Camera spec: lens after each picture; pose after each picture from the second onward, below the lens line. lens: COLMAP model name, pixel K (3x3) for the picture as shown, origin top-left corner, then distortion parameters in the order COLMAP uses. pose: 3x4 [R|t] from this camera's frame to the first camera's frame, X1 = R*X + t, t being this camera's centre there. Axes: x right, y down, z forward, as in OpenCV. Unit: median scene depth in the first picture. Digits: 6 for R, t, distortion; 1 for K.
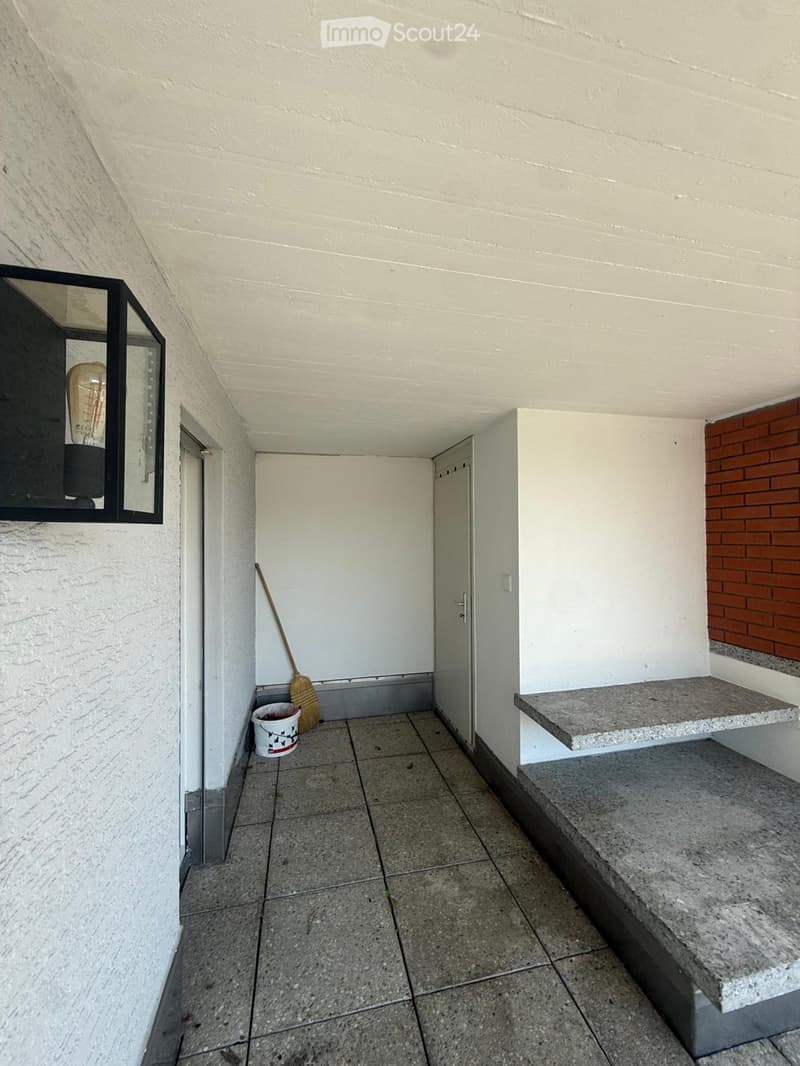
lens RADIAL K [[424.4, 0, 403.2], [0, 424.4, 530.4], [0, 0, 1]] dist [-0.000192, 0.000398]
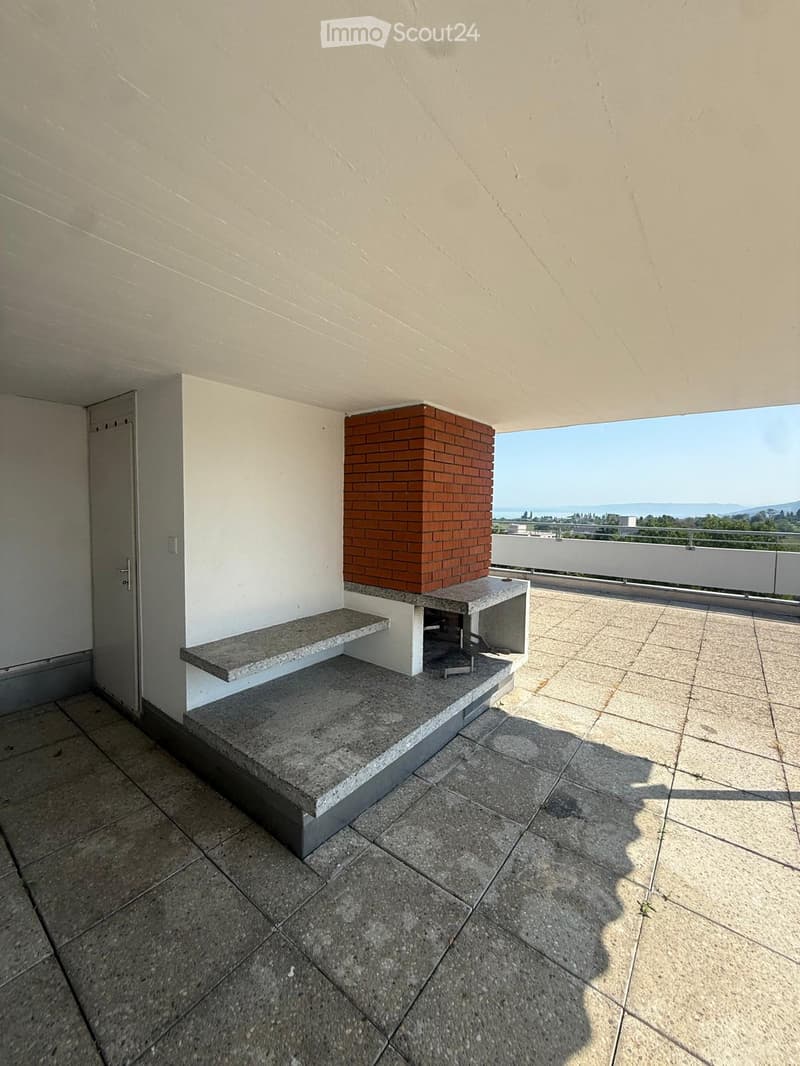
lens RADIAL K [[424.4, 0, 403.2], [0, 424.4, 530.4], [0, 0, 1]] dist [-0.000192, 0.000398]
pose [[0.774167, -0.020391, 0.632653, 0.031940], [-0.031324, 0.997022, 0.070466, -0.001994], [-0.632206, -0.074370, 0.771223, -0.166916]]
